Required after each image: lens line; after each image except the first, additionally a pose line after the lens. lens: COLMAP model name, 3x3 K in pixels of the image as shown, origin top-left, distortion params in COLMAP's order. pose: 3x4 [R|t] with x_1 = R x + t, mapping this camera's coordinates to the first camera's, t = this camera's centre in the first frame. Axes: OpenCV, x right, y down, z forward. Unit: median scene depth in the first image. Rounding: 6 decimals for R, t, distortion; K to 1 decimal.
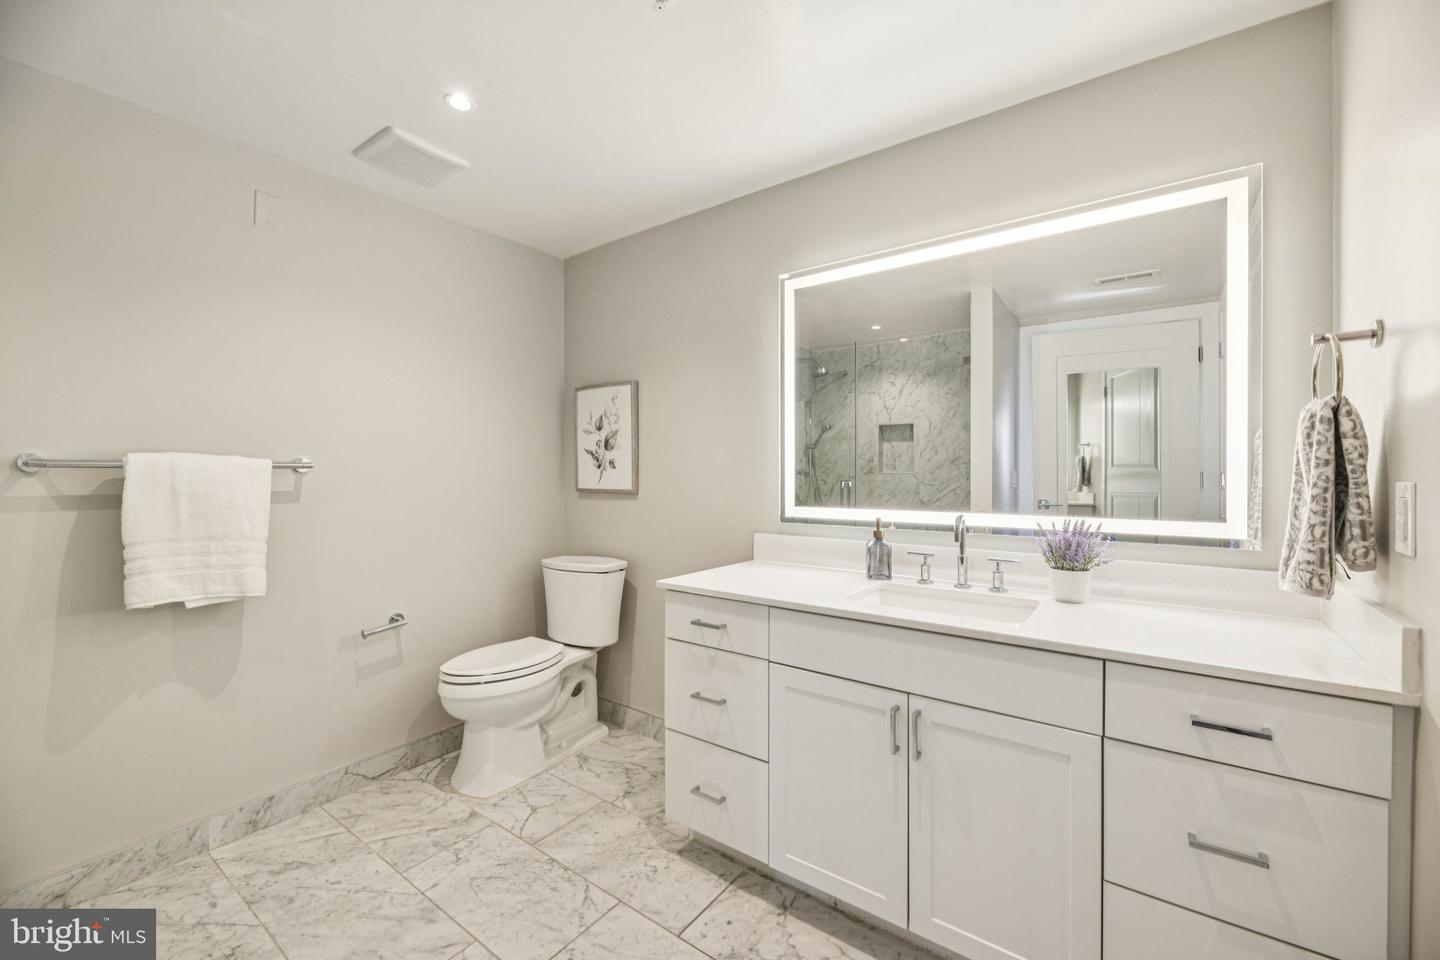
lens RADIAL K [[583.9, 0, 722.1], [0, 583.9, 476.6], [0, 0, 1]] dist [0.003403, -0.000345]
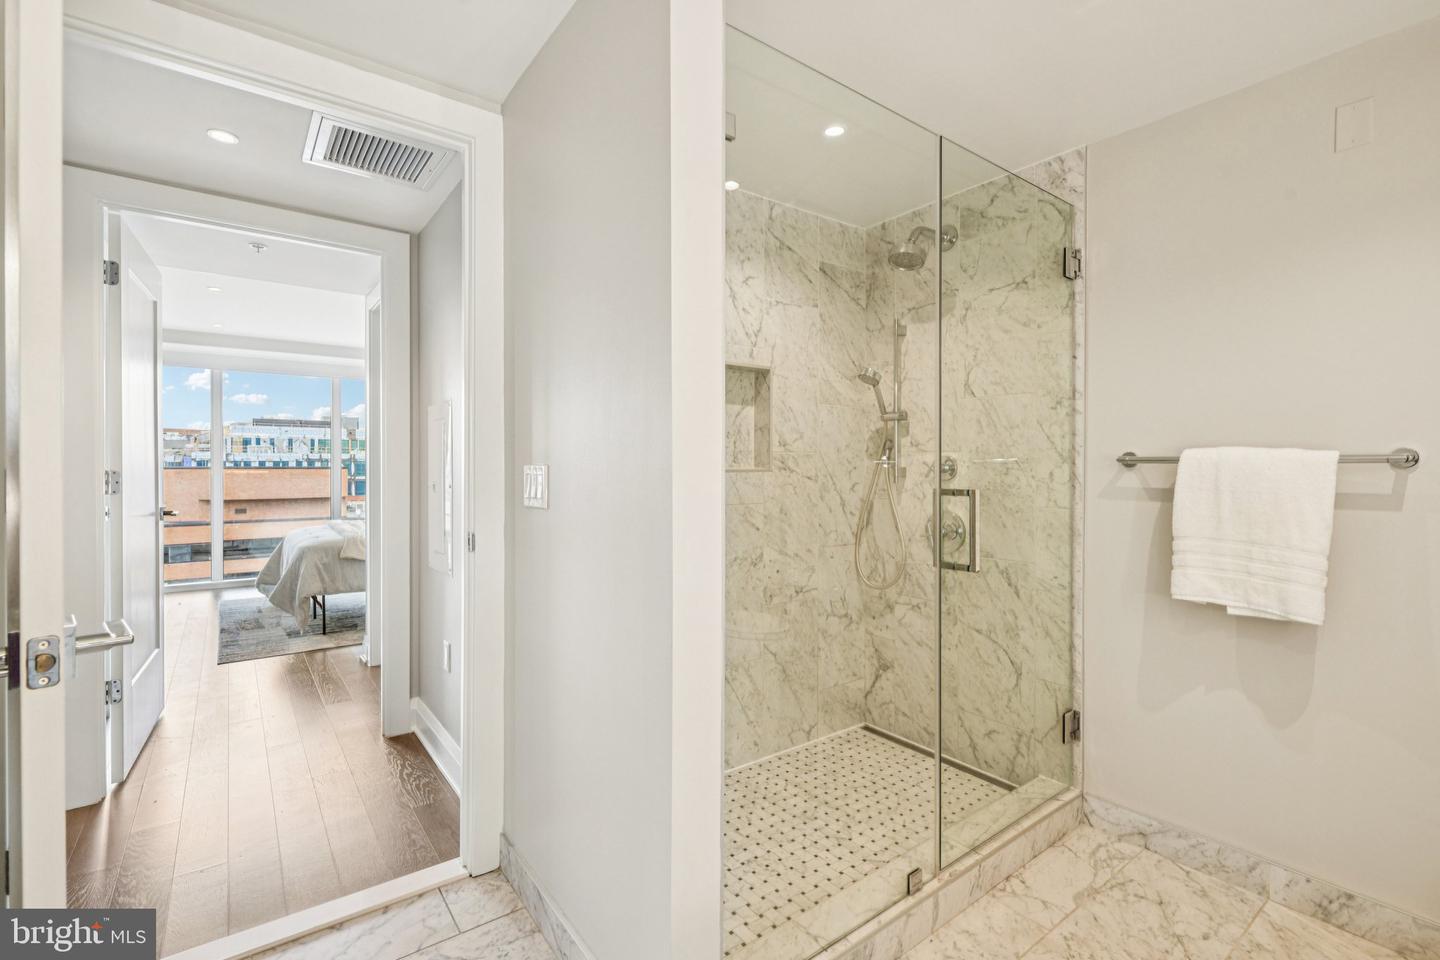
lens RADIAL K [[649.0, 0, 720.9], [0, 649.0, 463.1], [0, 0, 1]] dist [0.000074, -0.000373]
pose [[-0.278005, -0.000818, -0.960579, 0.300050], [-0.004739, 0.999989, 0.000520, -0.011413], [0.960568, 0.004697, -0.278005, 0.503339]]
